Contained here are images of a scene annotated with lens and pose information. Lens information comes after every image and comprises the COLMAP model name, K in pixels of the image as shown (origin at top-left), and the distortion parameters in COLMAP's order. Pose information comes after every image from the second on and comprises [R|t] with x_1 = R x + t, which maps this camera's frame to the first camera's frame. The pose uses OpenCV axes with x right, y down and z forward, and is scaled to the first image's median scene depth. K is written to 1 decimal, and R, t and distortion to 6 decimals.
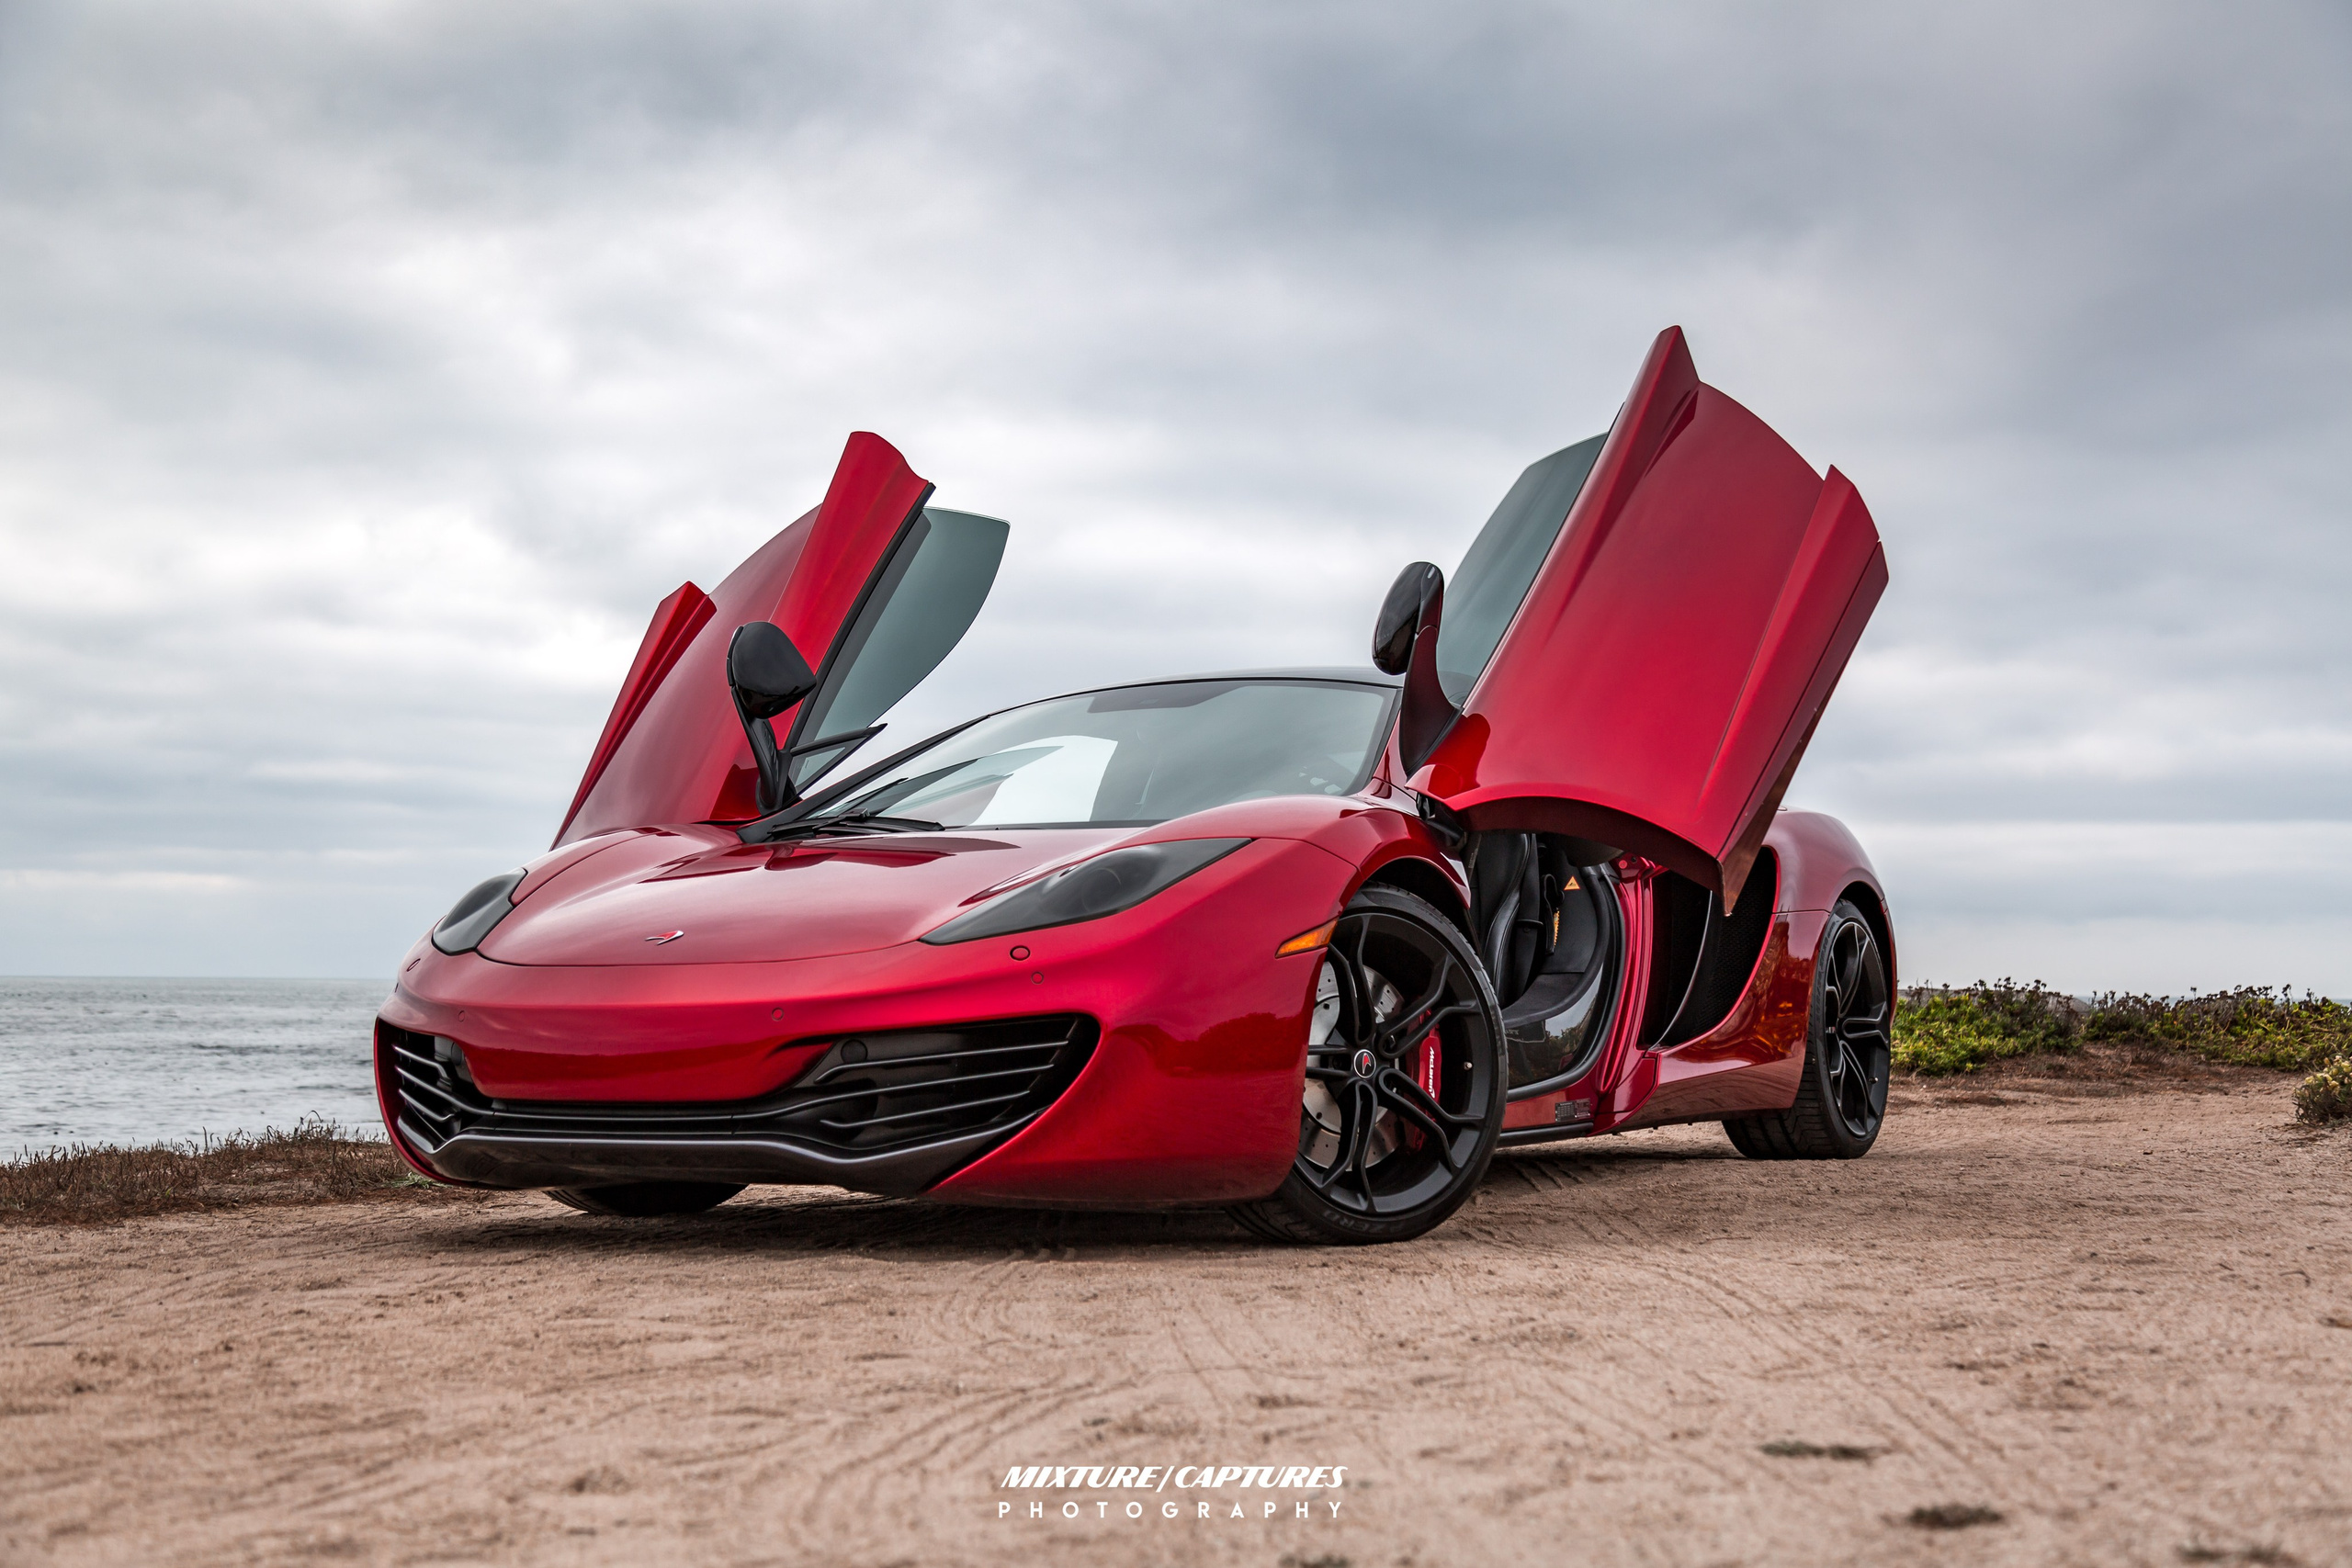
lens RADIAL K [[2867.6, 0, 1190.3], [0, 2867.6, 776.7], [0, 0, 1]] dist [0.024153, 0.008484]
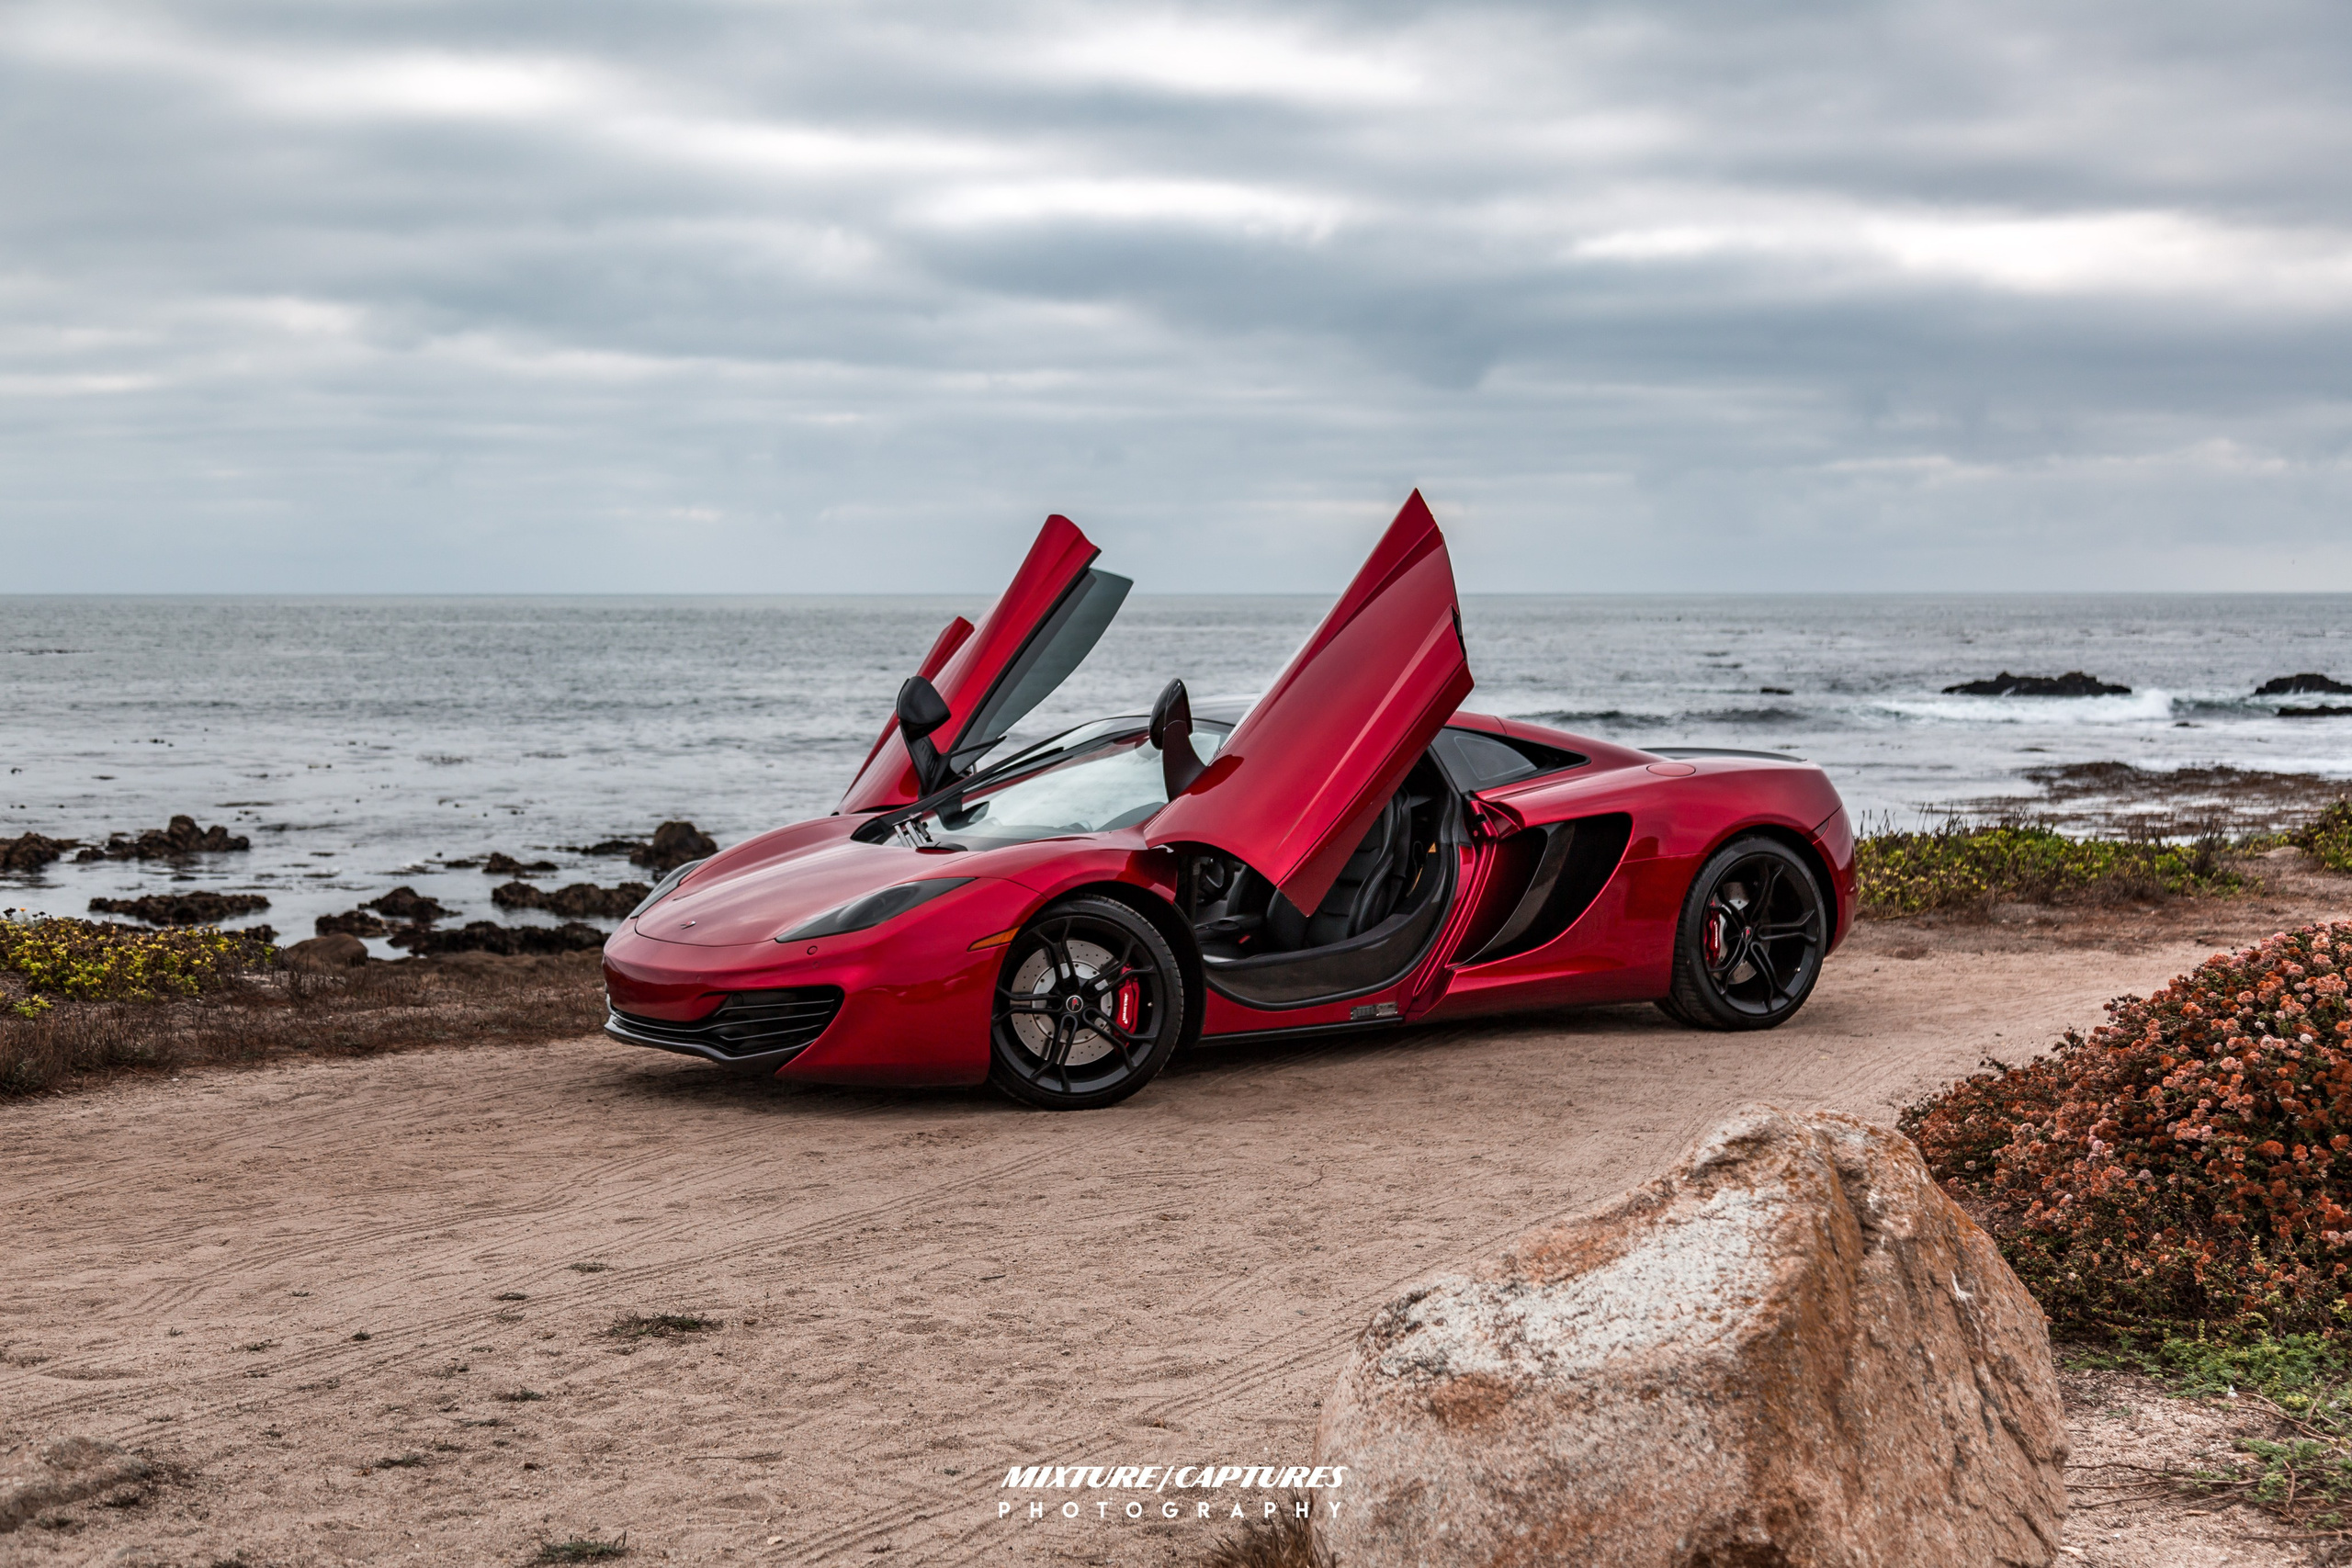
lens RADIAL K [[3117.3, 0, 1169.7], [0, 3117.3, 792.2], [0, 0, 1]] dist [0.042306, 0.033051]
pose [[0.898610, 0.017271, -0.438408, 0.749109], [0.040982, 0.991552, 0.123062, -0.201995], [0.436830, -0.128552, 0.890311, -0.482962]]
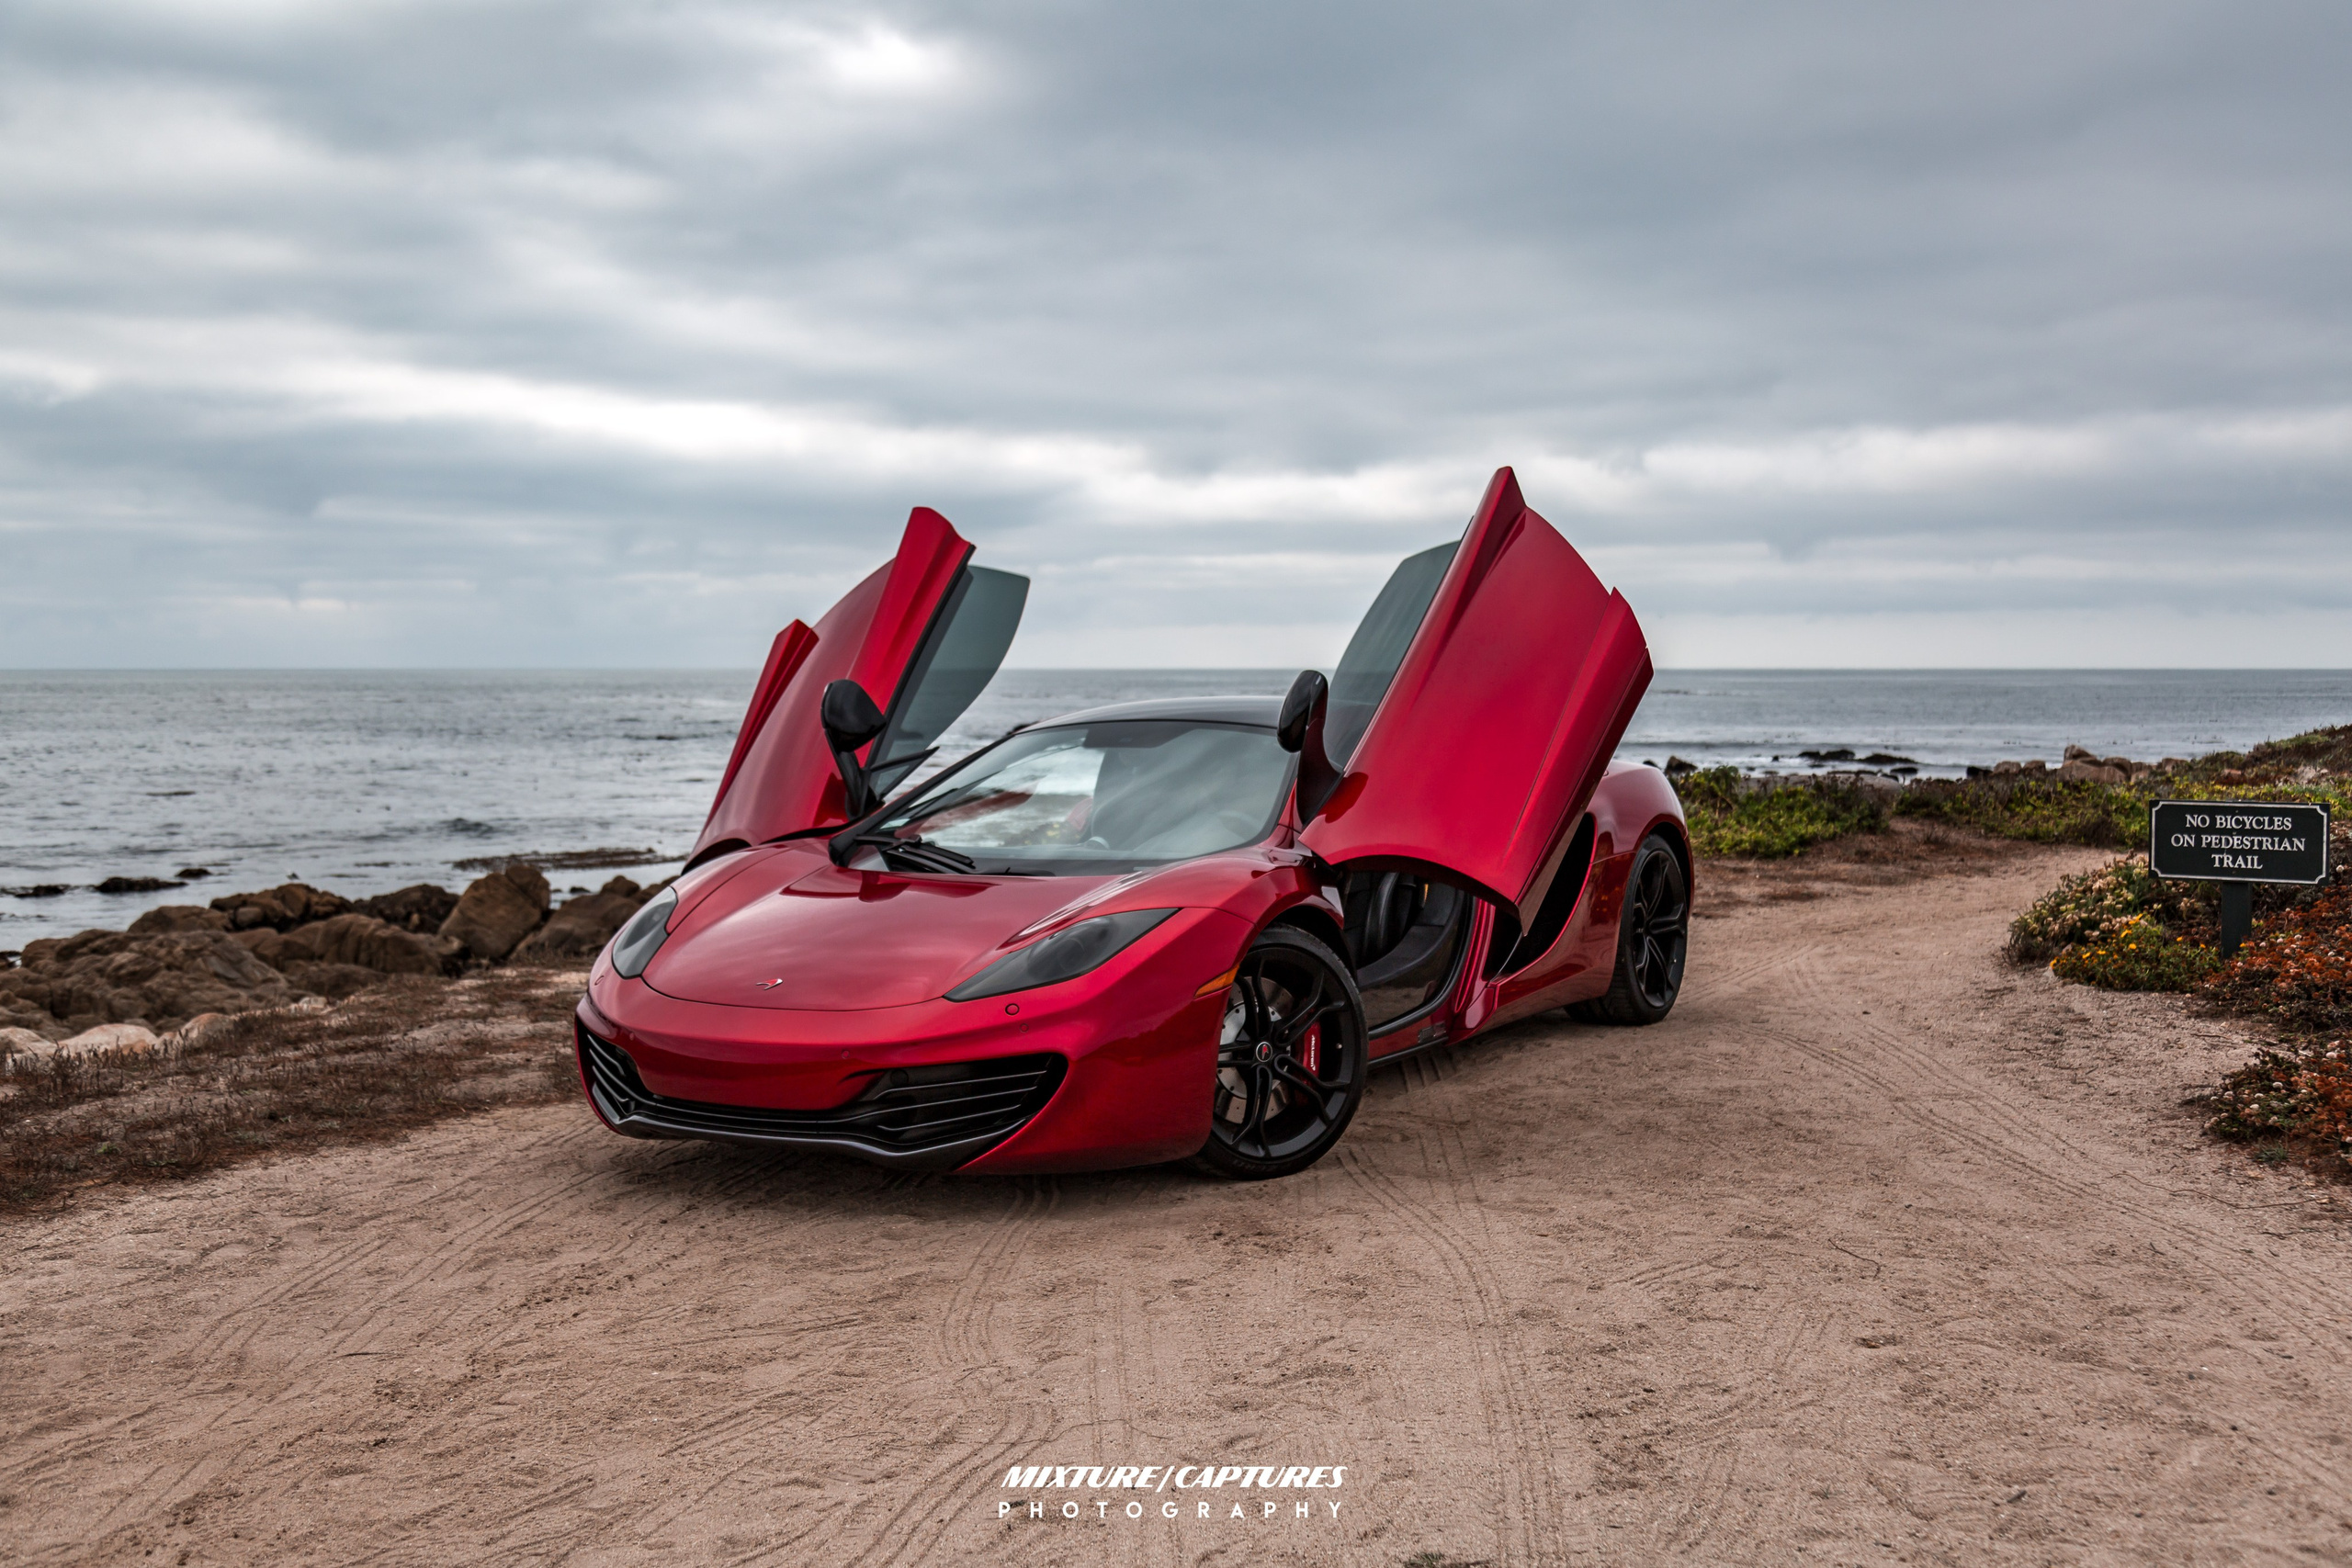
lens RADIAL K [[2267.4, 0, 1185.7], [0, 2267.4, 788.7], [0, 0, 1]] dist [0.026991, 0.001460]
pose [[0.999610, -0.008694, -0.026543, 0.043515], [0.011945, 0.992100, 0.124876, -0.140631], [0.025248, -0.125144, 0.991817, -0.084431]]
